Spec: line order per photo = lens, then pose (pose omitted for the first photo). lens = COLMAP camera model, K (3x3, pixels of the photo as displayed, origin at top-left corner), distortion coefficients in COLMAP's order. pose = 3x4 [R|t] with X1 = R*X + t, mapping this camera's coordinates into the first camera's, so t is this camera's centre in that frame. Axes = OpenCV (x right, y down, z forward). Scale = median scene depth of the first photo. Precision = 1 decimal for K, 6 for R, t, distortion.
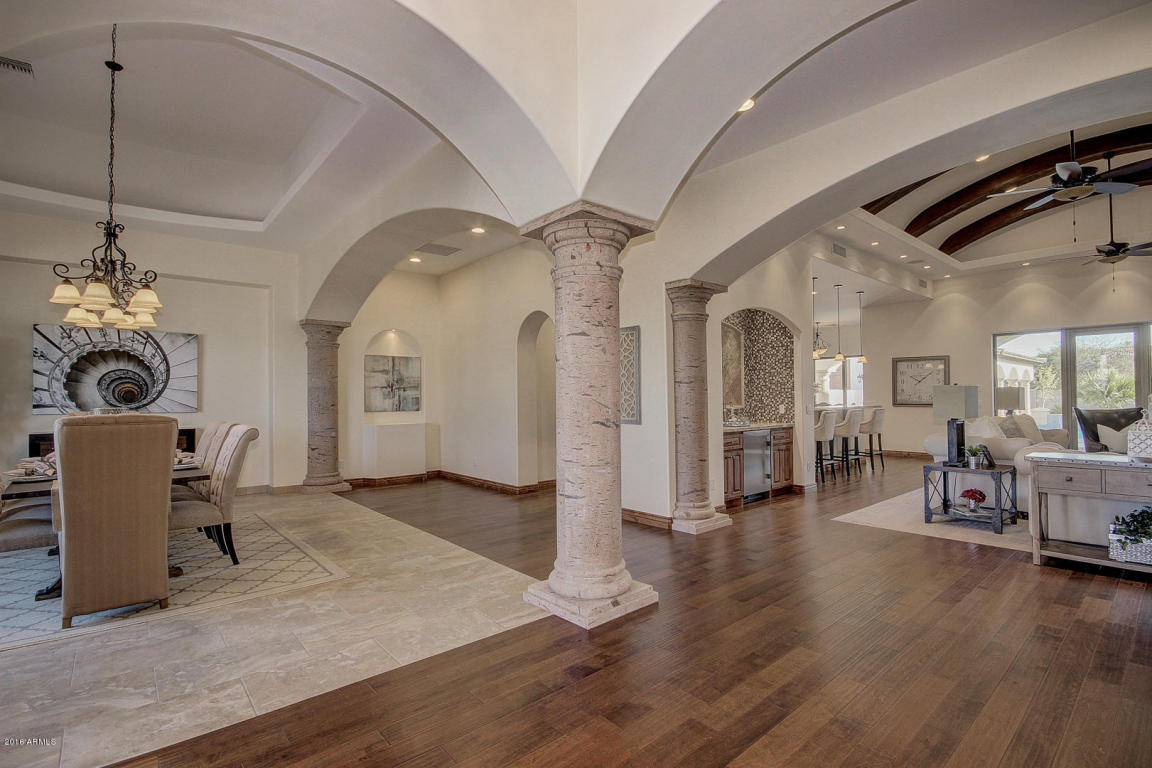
lens RADIAL K [[531.8, 0, 581.4], [0, 531.8, 392.3], [0, 0, 1]] dist [-0.013747, -0.000728]
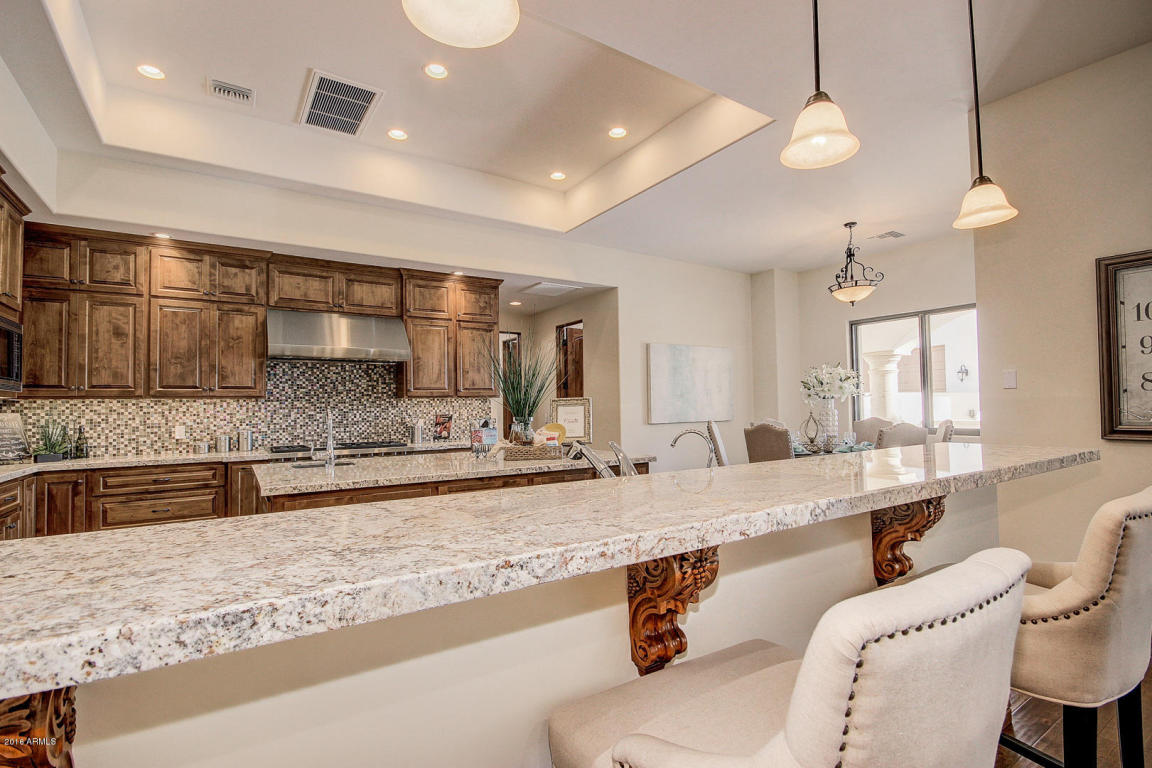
lens RADIAL K [[531.8, 0, 581.4], [0, 531.8, 392.3], [0, 0, 1]] dist [-0.013747, -0.000728]
pose [[0.989856, -0.007318, -0.141883, 0.790266], [0.004230, 0.999748, -0.022056, 0.018216], [0.142008, 0.021232, 0.989638, 1.514459]]
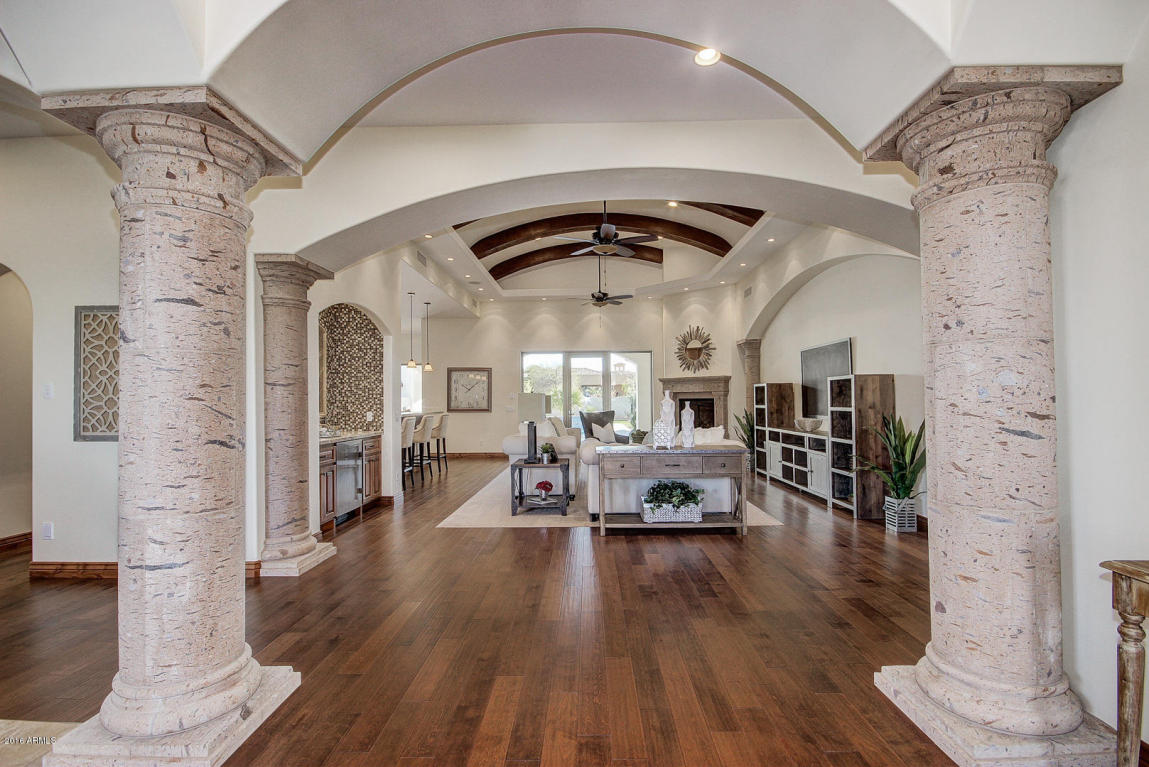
lens RADIAL K [[530.4, 0, 579.9], [0, 530.4, 391.7], [0, 0, 1]] dist [-0.013747, -0.000728]
pose [[0.667097, 0.014602, 0.744828, -0.091663], [-0.004026, 0.999864, -0.015995, 0.002679], [-0.744960, 0.007671, 0.667065, 0.149547]]
